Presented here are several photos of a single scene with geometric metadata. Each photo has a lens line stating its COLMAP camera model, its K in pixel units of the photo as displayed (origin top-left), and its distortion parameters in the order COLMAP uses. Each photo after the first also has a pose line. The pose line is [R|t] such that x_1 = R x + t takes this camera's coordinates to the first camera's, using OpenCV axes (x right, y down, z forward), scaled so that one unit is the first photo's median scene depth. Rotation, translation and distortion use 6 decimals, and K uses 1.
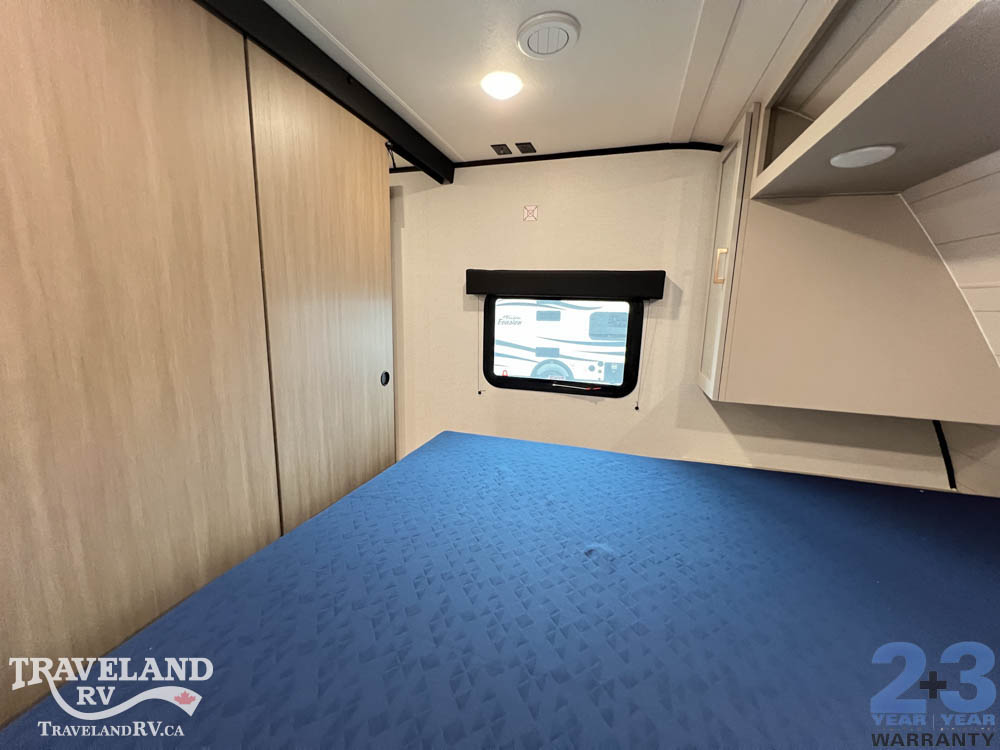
lens RADIAL K [[398.0, 0, 498.3], [0, 398.0, 372.6], [0, 0, 1]] dist [-0.001195, 0.000417]
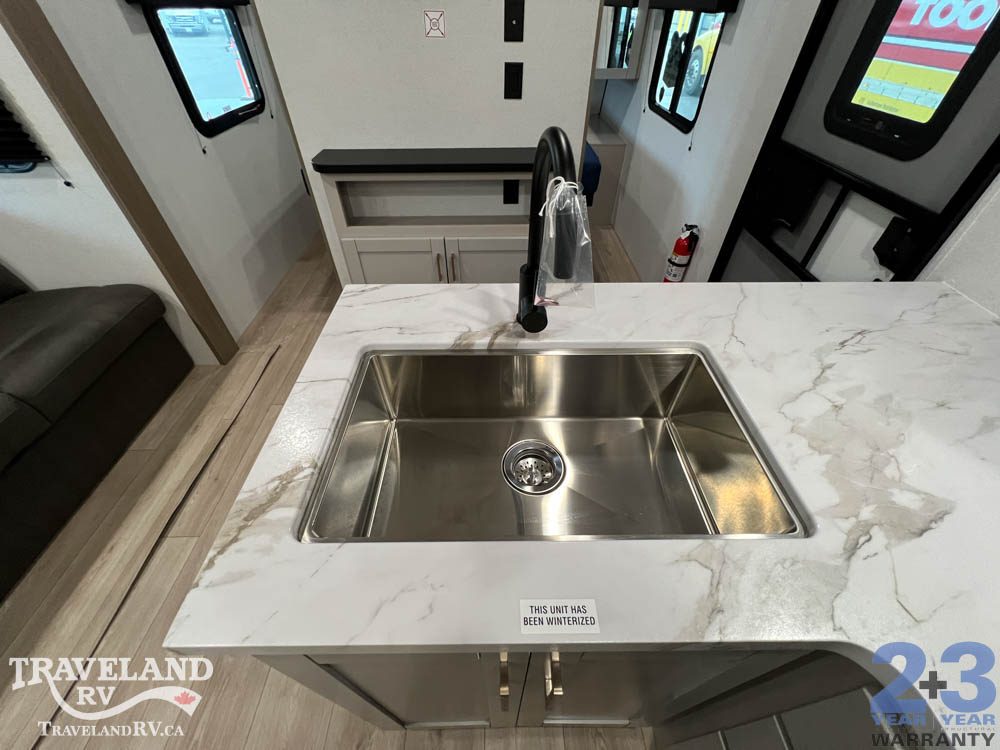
lens RADIAL K [[398.0, 0, 496.2], [0, 398.0, 374.0], [0, 0, 1]] dist [-0.001195, 0.000417]
pose [[-0.308016, -0.667119, 0.678291, -1.988012], [0.161033, 0.666109, 0.728263, -0.270042], [-0.937654, 0.333544, -0.097744, 1.080704]]
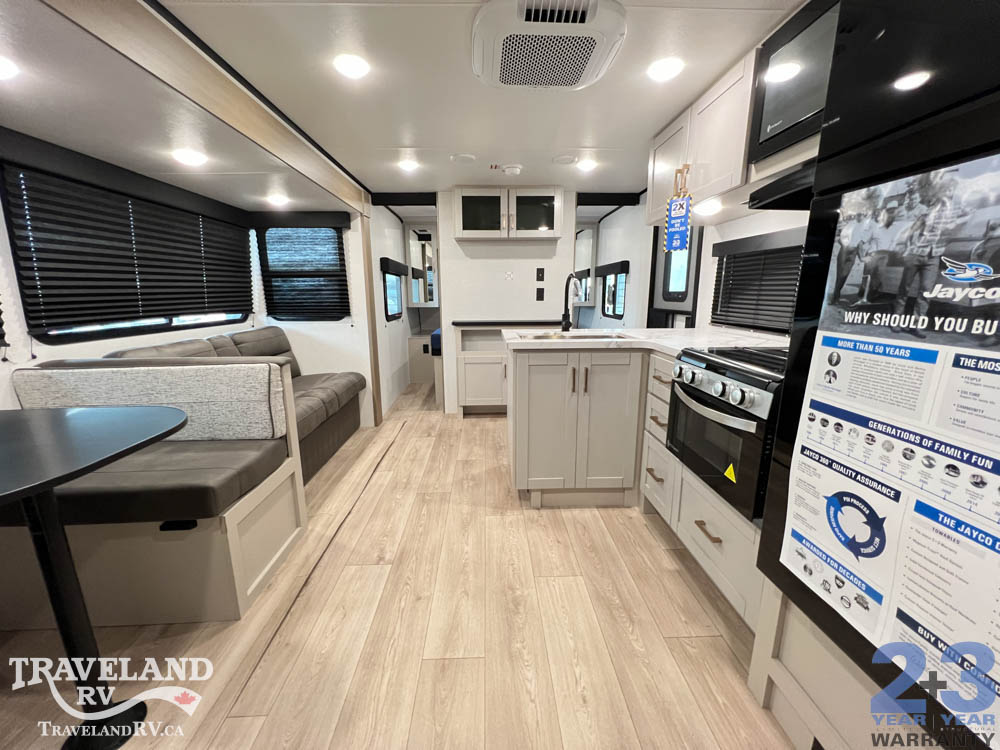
lens RADIAL K [[398.0, 0, 498.4], [0, 398.0, 373.7], [0, 0, 1]] dist [-0.001195, 0.000417]
pose [[-0.328707, -0.206749, 0.921524, -3.220689], [0.160948, 0.949208, 0.270370, -0.253983], [-0.930617, 0.237190, -0.278736, 1.816186]]
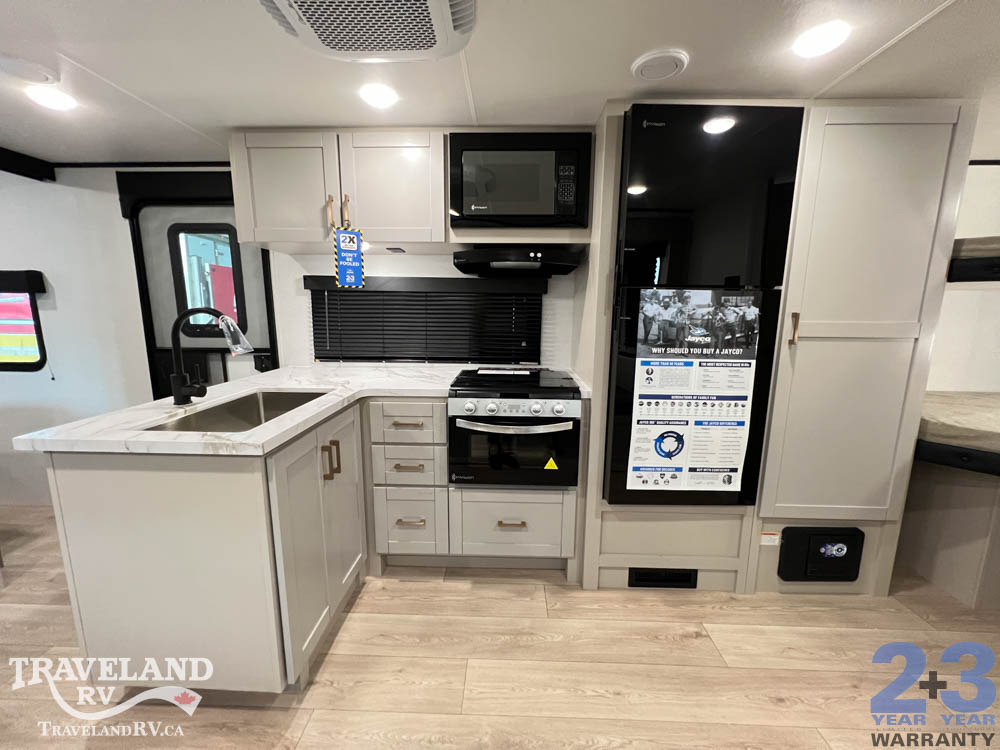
lens RADIAL K [[398.0, 0, 498.0], [0, 398.0, 373.8], [0, 0, 1]] dist [-0.001195, 0.000417]
pose [[-0.962646, 0.018990, -0.270097, -2.085977], [-0.071516, 0.944280, 0.321279, -0.372941], [0.261148, 0.328594, -0.907649, 2.132569]]
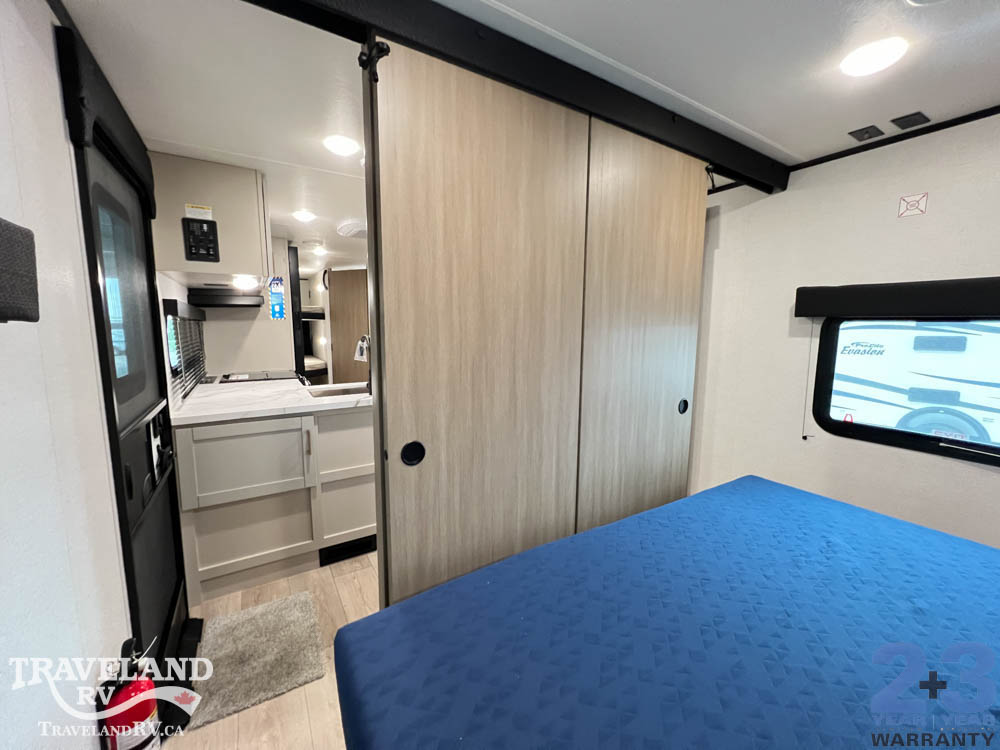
lens RADIAL K [[398.0, 0, 497.8], [0, 398.0, 372.8], [0, 0, 1]] dist [-0.001195, 0.000417]
pose [[0.756445, 0.063020, -0.651014, -0.001498], [-0.102090, 0.994524, -0.022350, 0.001792], [0.646040, 0.083369, 0.758737, -0.038789]]
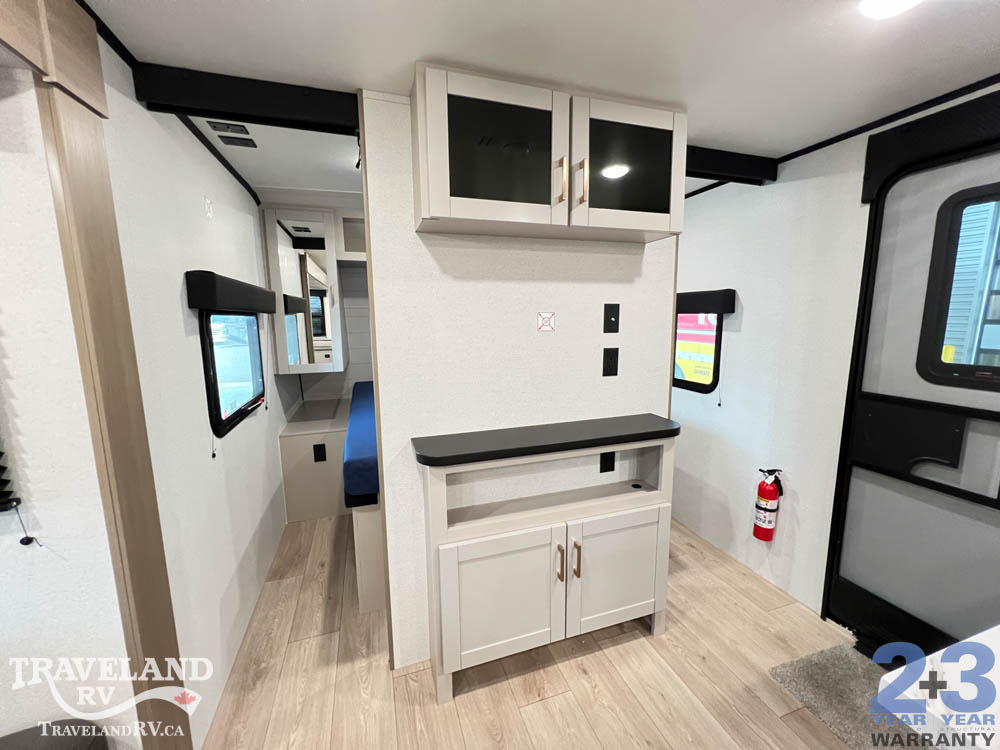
lens RADIAL K [[398.0, 0, 497.6], [0, 398.0, 374.8], [0, 0, 1]] dist [-0.001195, 0.000417]
pose [[-0.581192, -0.136279, 0.802274, -1.408174], [0.137408, 0.955287, 0.261813, -0.314768], [-0.802082, 0.262403, -0.536479, 1.585634]]
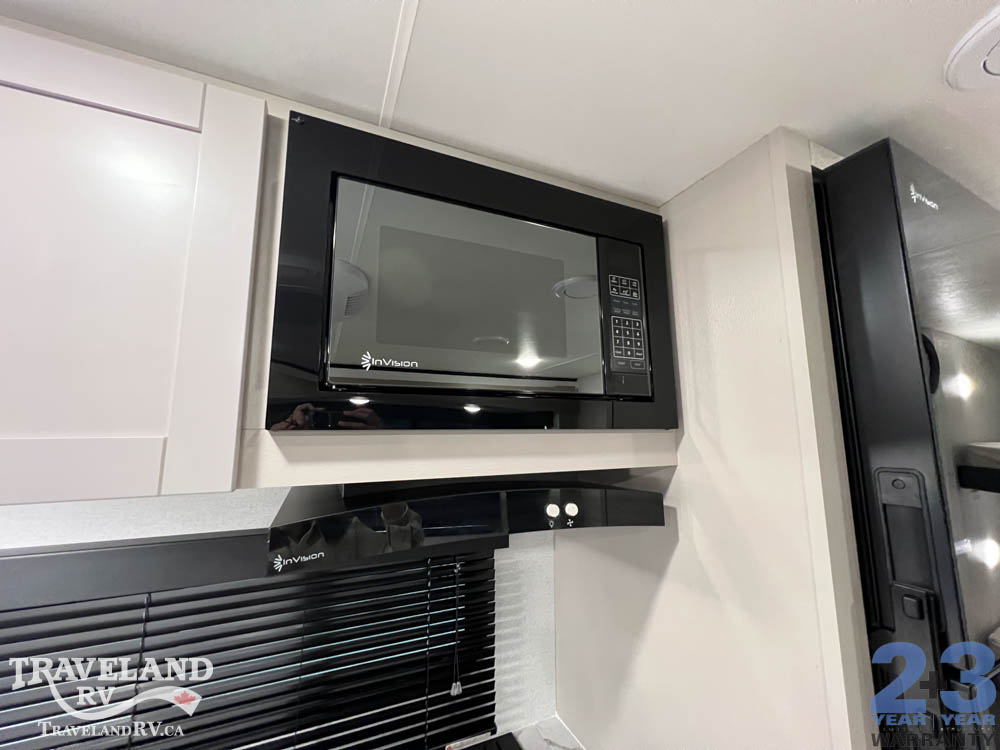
lens RADIAL K [[398.0, 0, 498.8], [0, 398.0, 378.0], [0, 0, 1]] dist [-0.001195, 0.000417]
pose [[-0.752504, -0.106155, -0.649976, -2.229914], [-0.122047, 0.992307, -0.020767, -0.454681], [0.647181, 0.063700, -0.759671, 1.085820]]
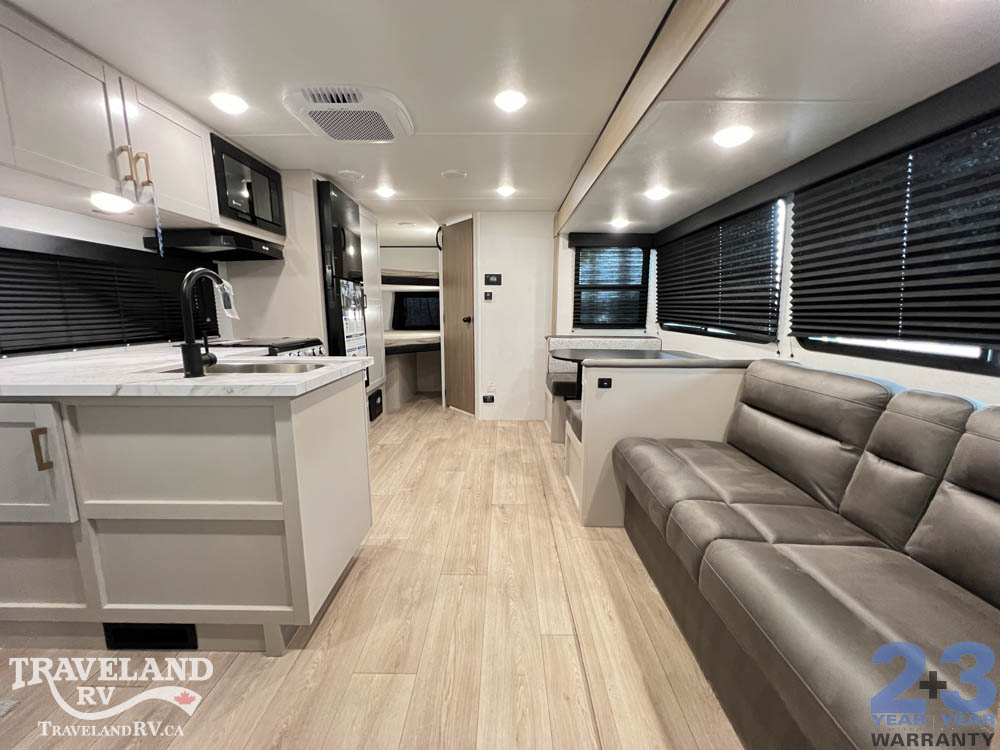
lens RADIAL K [[398.0, 0, 497.9], [0, 398.0, 372.9], [0, 0, 1]] dist [-0.001195, 0.000417]
pose [[0.281607, 0.133308, -0.950224, -0.434381], [-0.158225, 0.983197, 0.091043, -0.097835], [0.946394, 0.124711, 0.297968, 1.353707]]
